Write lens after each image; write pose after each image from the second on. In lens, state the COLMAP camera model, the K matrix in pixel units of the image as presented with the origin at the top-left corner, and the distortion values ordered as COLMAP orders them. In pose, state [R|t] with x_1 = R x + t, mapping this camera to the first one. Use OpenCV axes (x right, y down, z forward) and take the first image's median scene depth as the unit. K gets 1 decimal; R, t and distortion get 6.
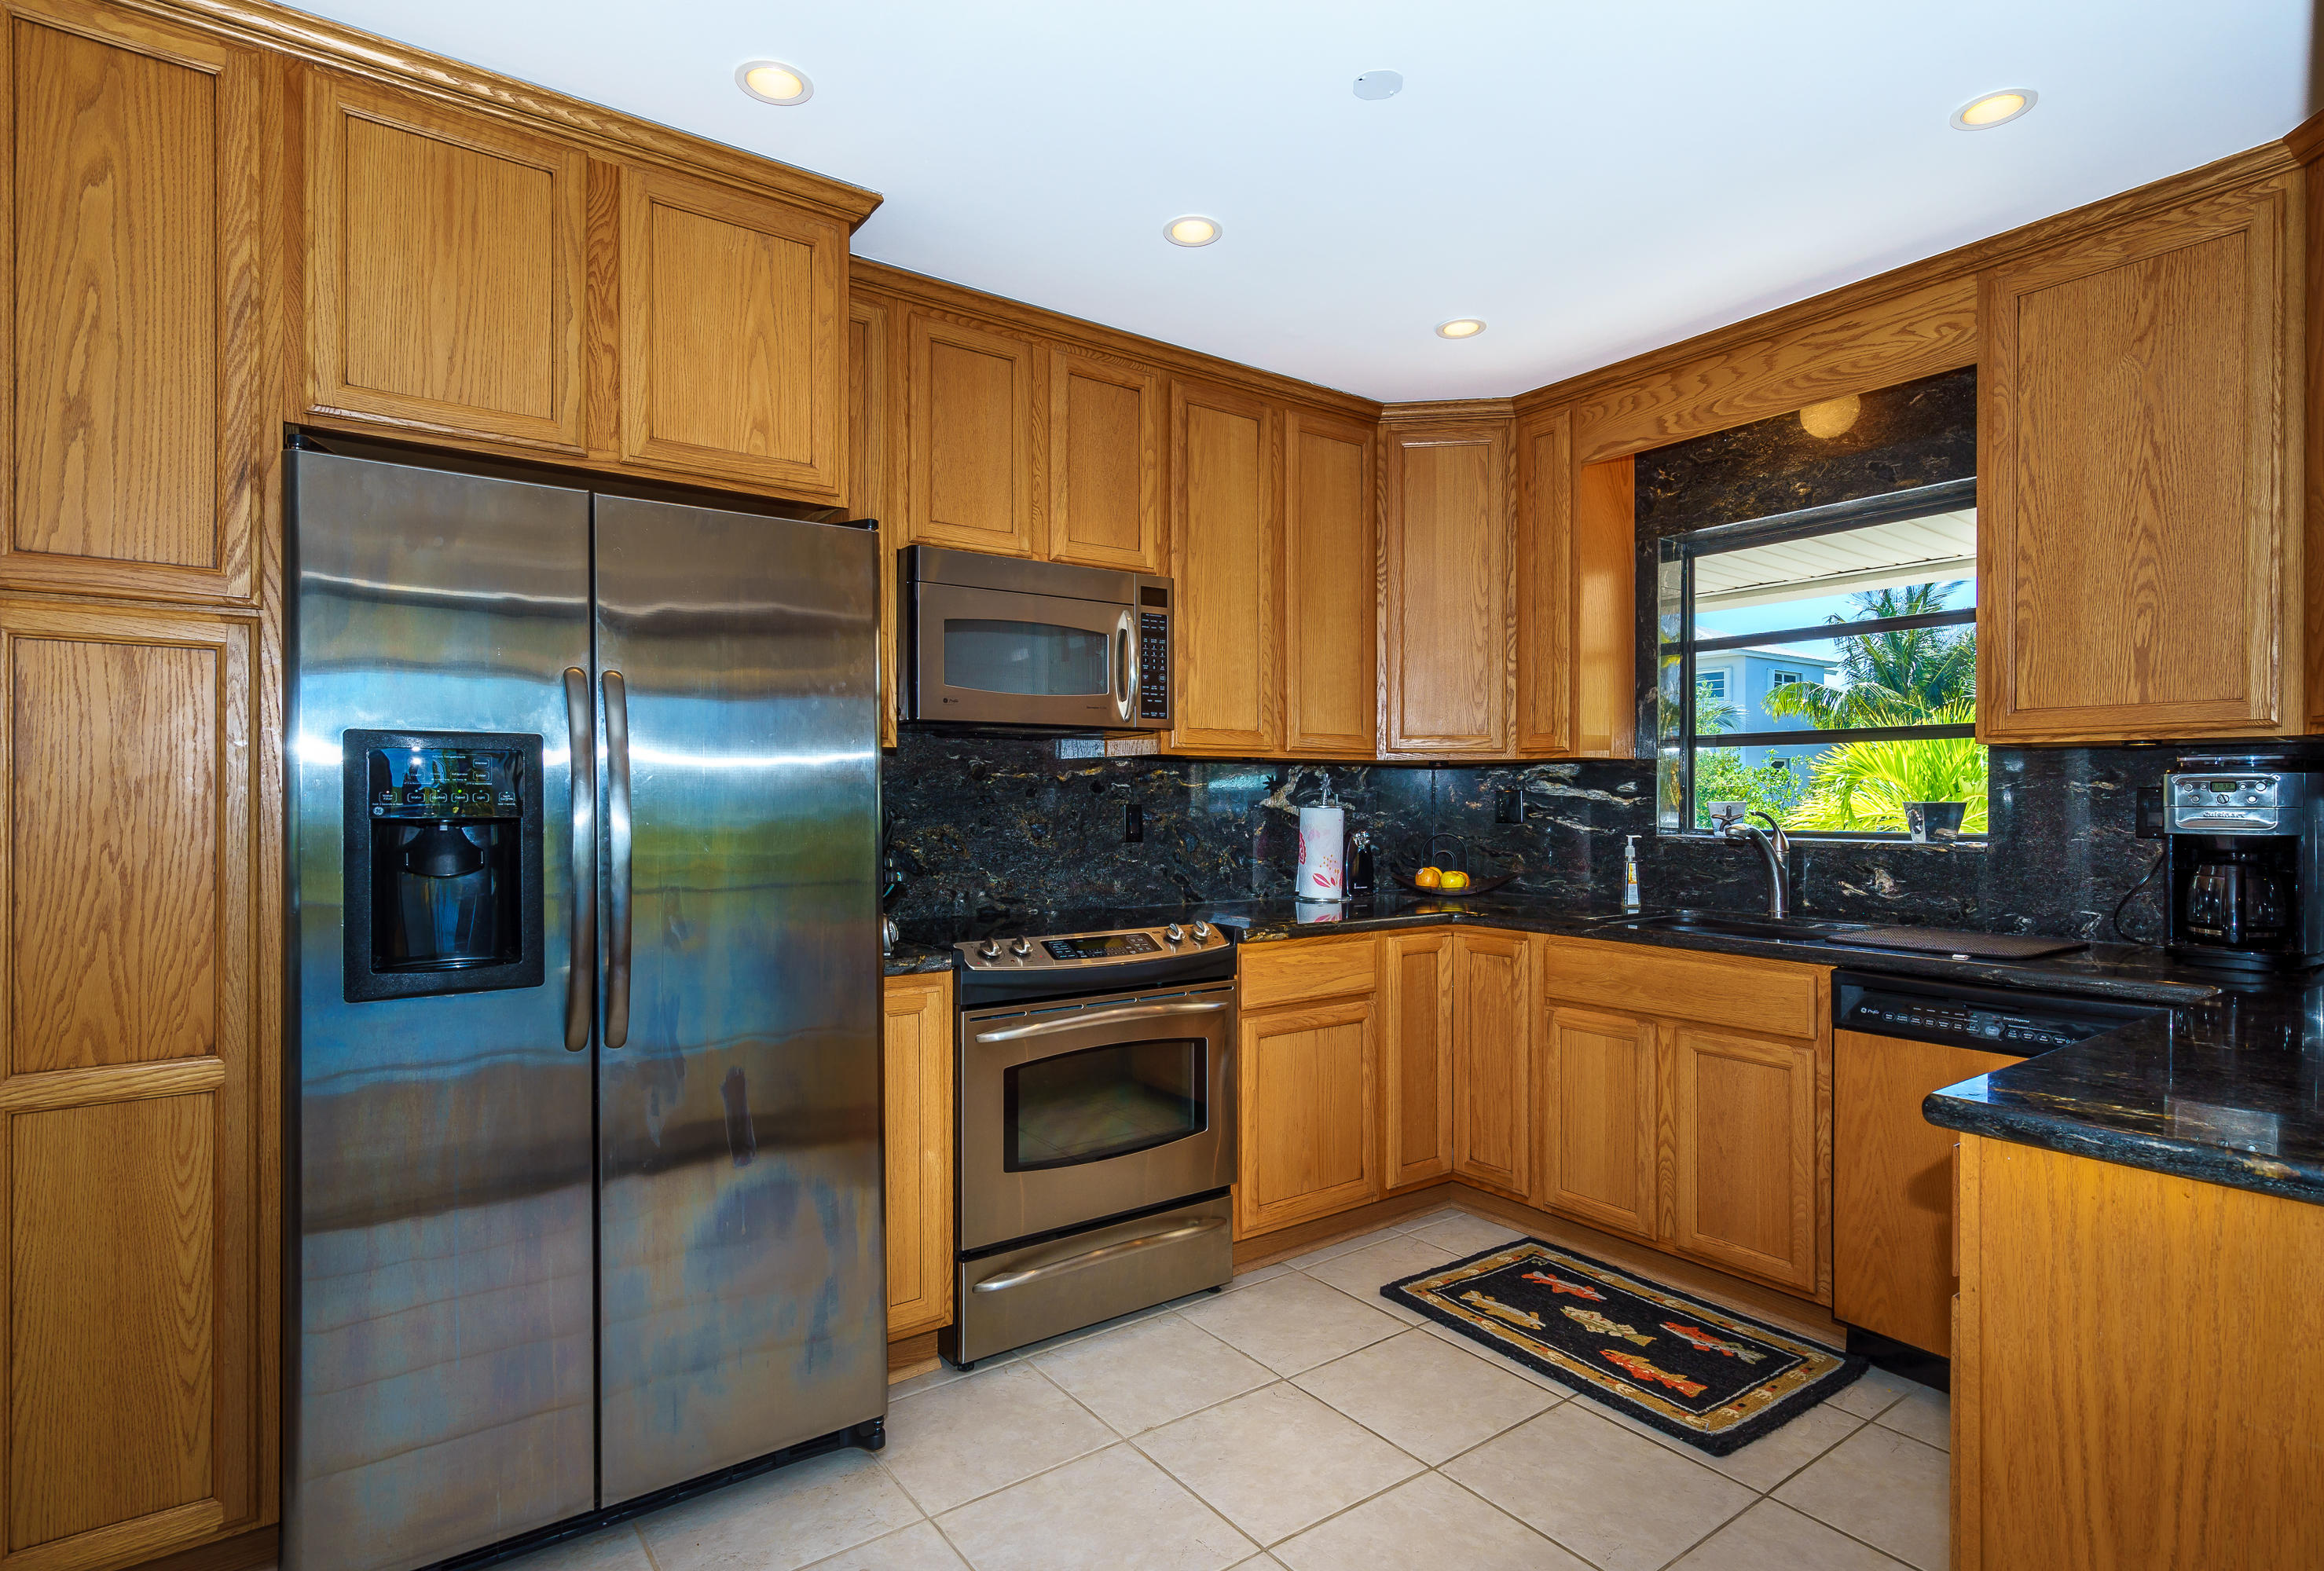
lens RADIAL K [[1161.1, 0, 1176.2], [0, 1161.1, 799.9], [0, 0, 1]] dist [-0.003641, 0.001454]
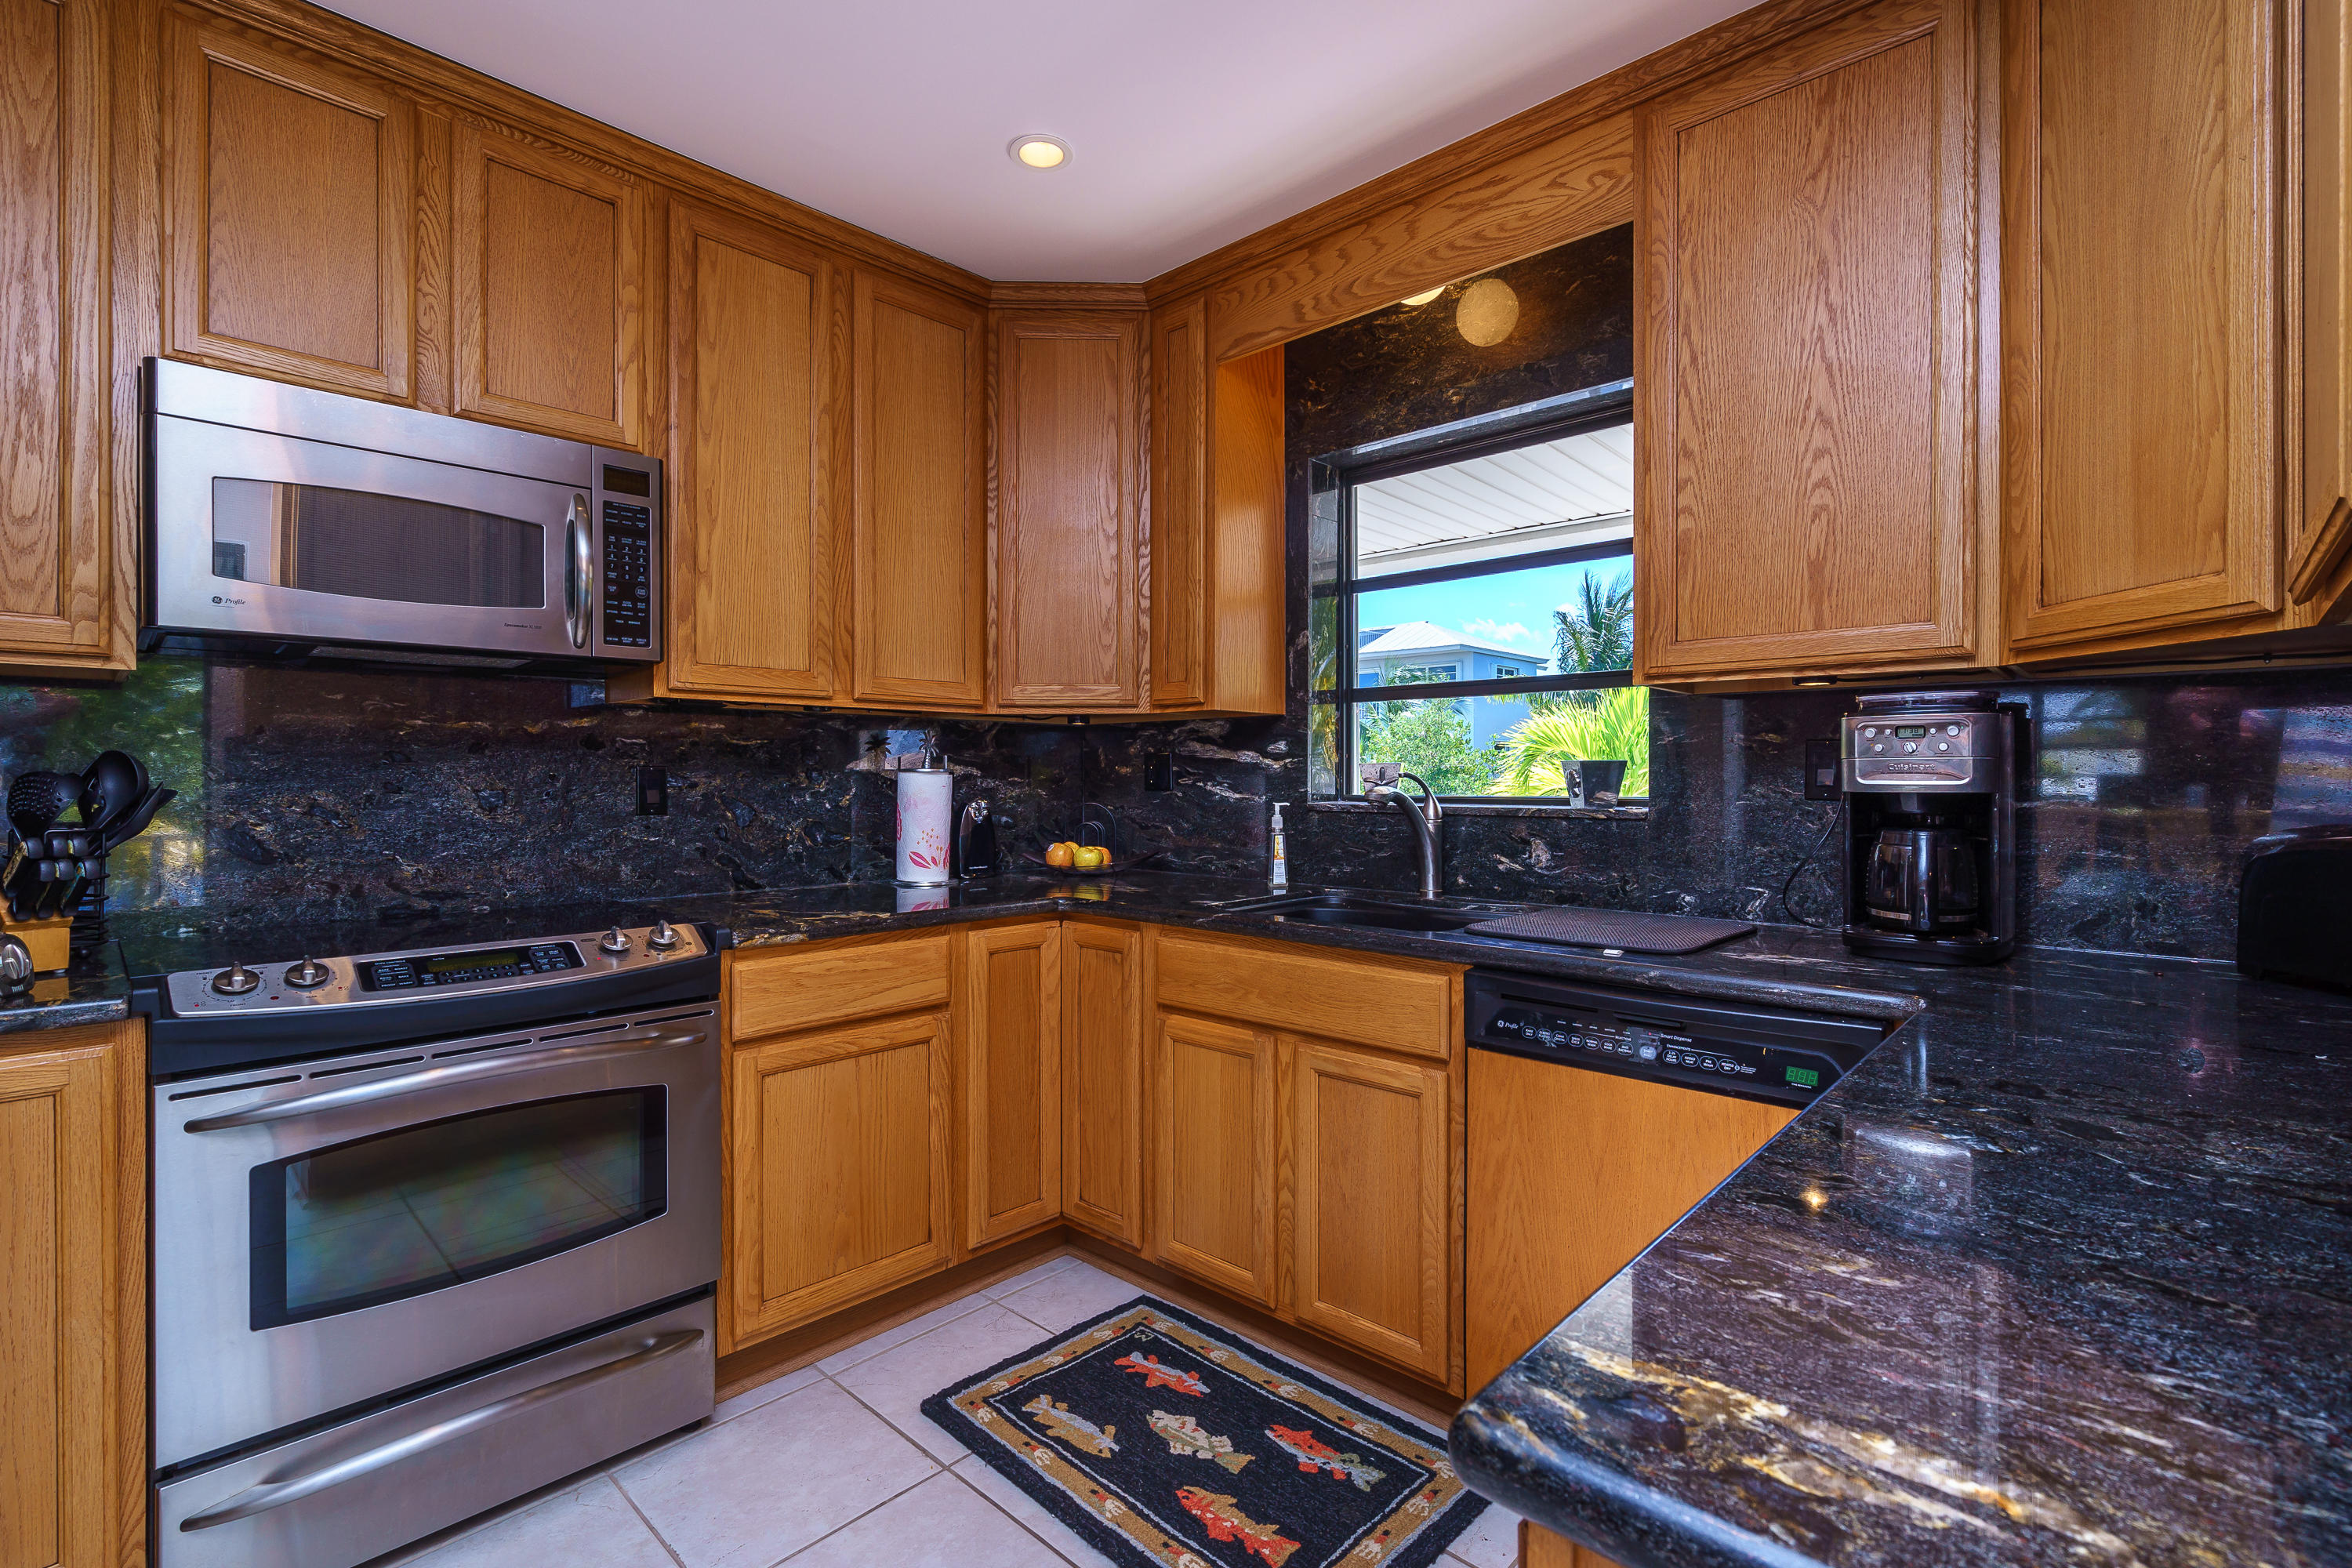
lens RADIAL K [[1058.4, 0, 1184.9], [0, 1058.4, 778.9], [0, 0, 1]] dist [-0.010037, 0.003047]
pose [[0.983262, -0.000926, 0.182196, 0.210405], [0.001035, 0.999999, -0.000508, 0.015309], [-0.182195, 0.000688, 0.983262, 0.282092]]
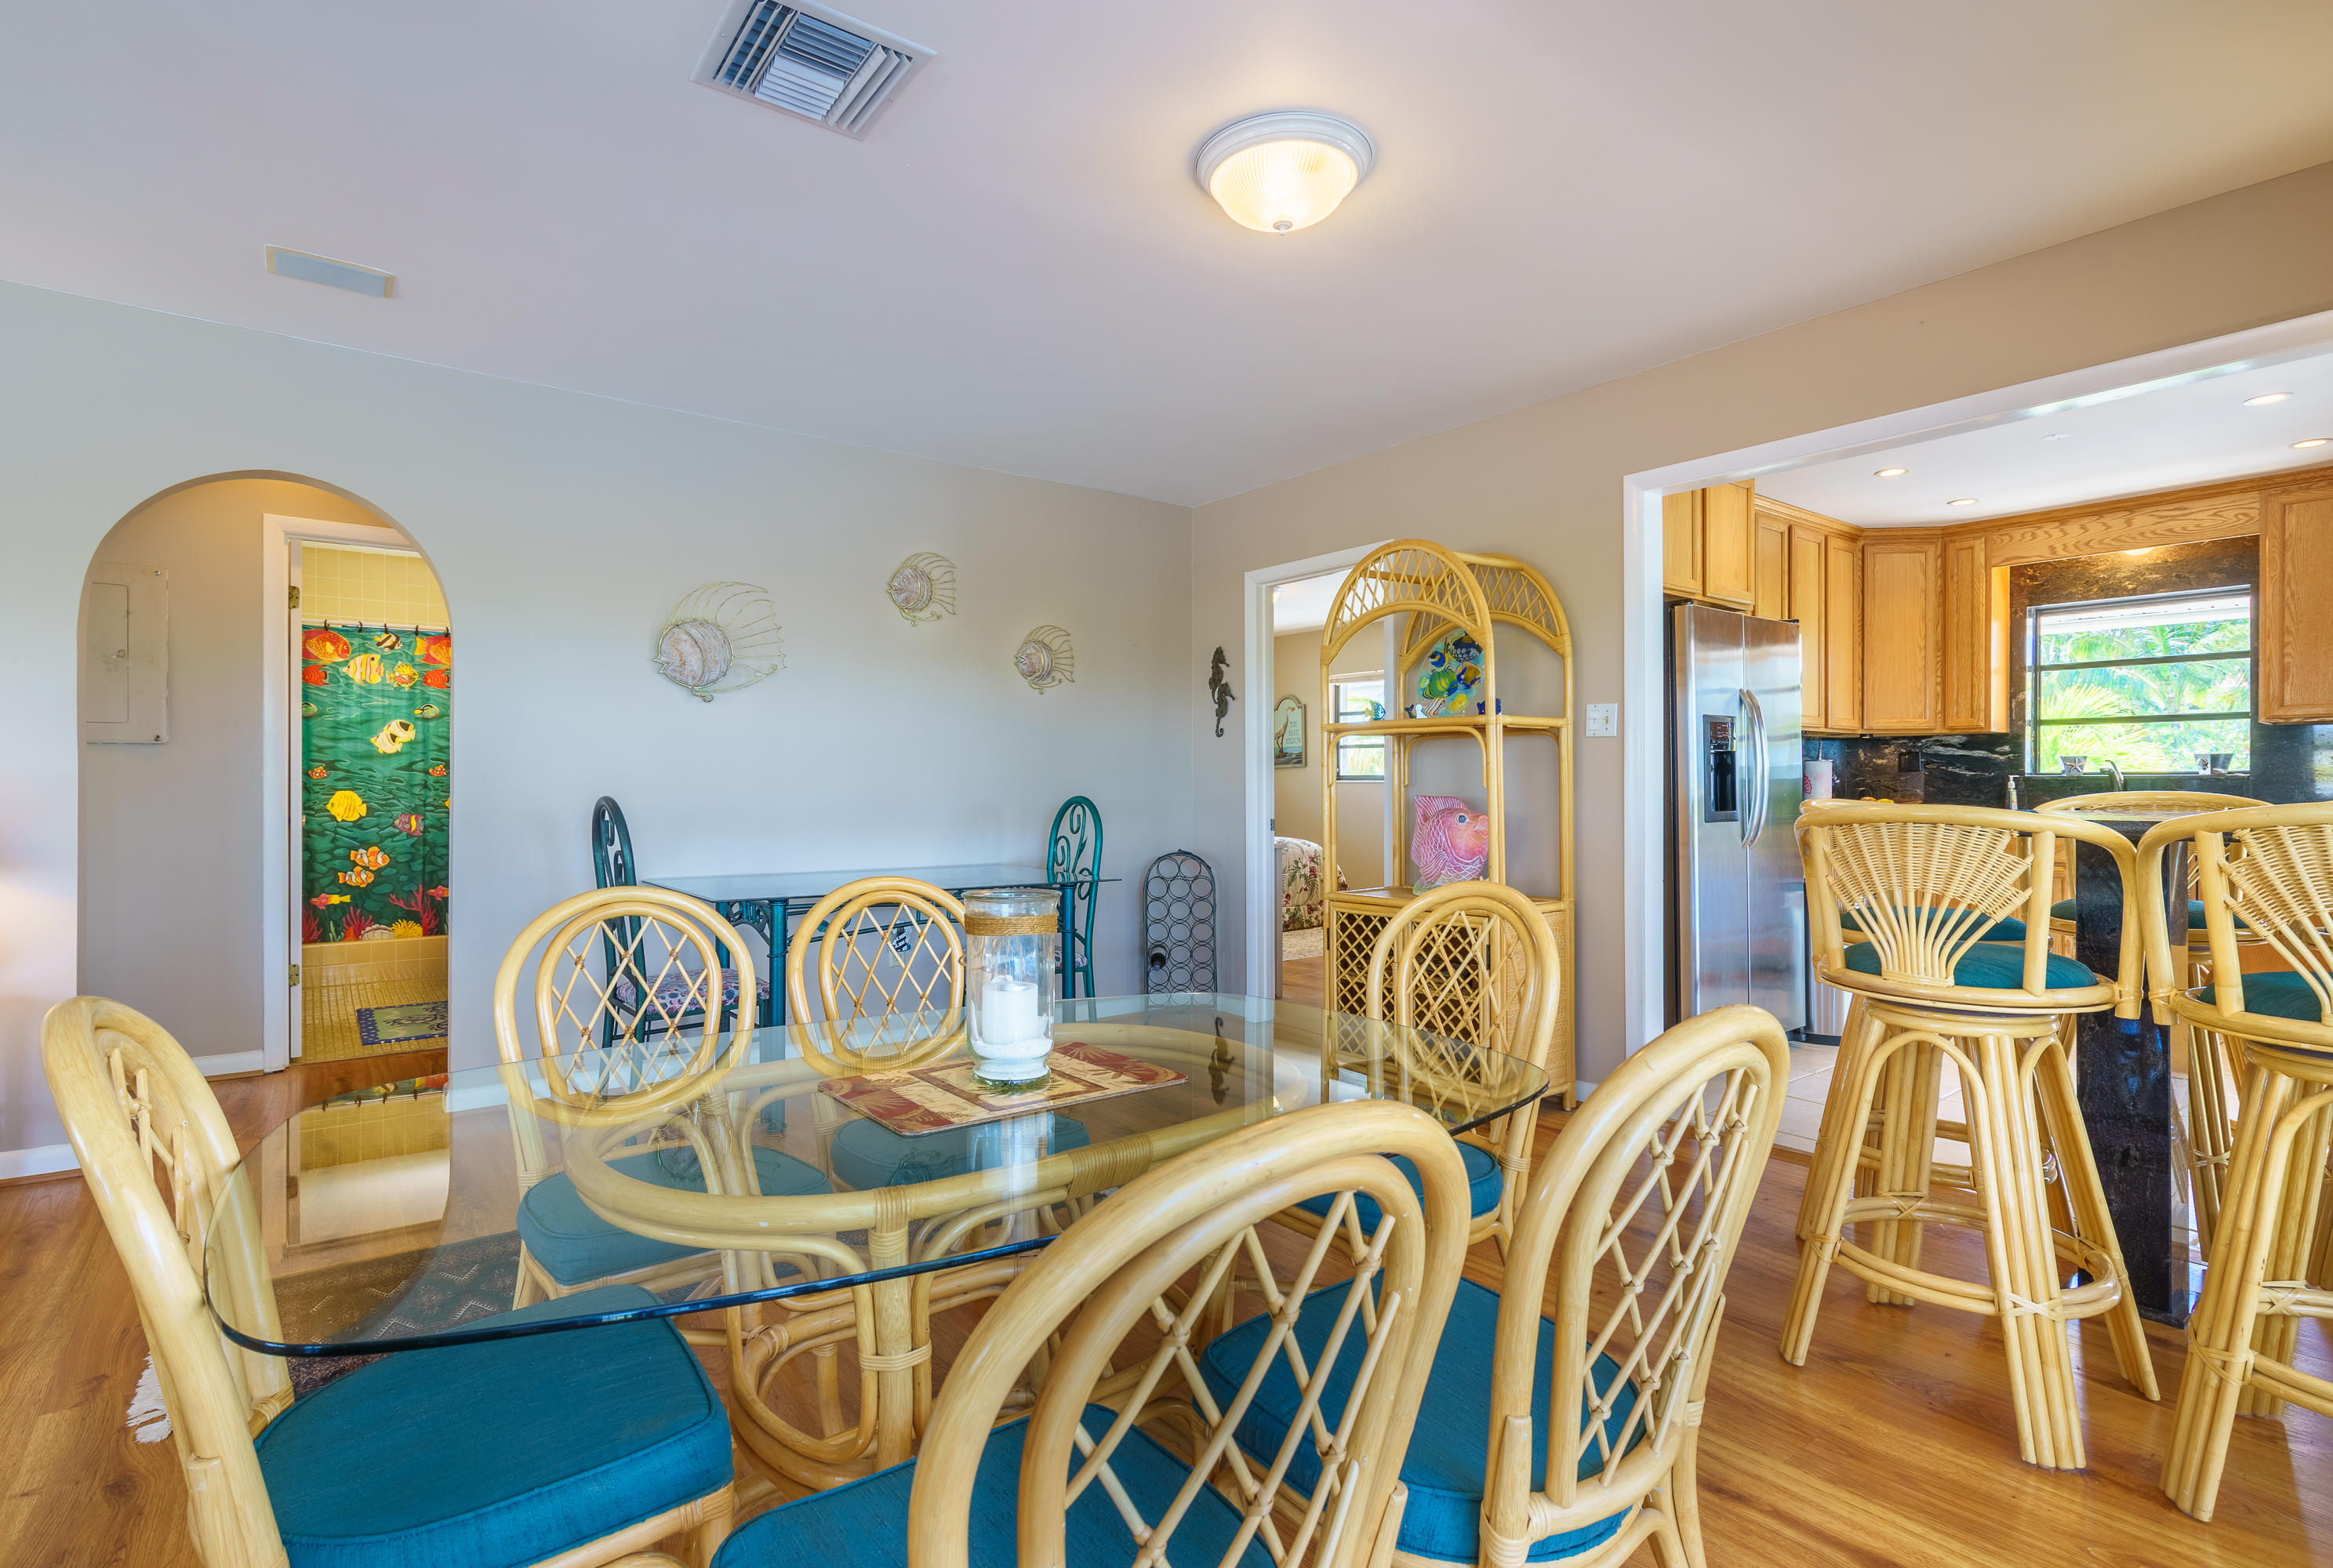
lens RADIAL K [[1165.6, 0, 1119.6], [0, 1165.6, 791.9], [0, 0, 1]] dist [-0.003641, 0.001454]
pose [[0.999808, -0.000055, 0.019583, -1.158761], [0.000015, 0.999998, 0.002018, 0.059754], [-0.019583, -0.002017, 0.999806, -0.860888]]
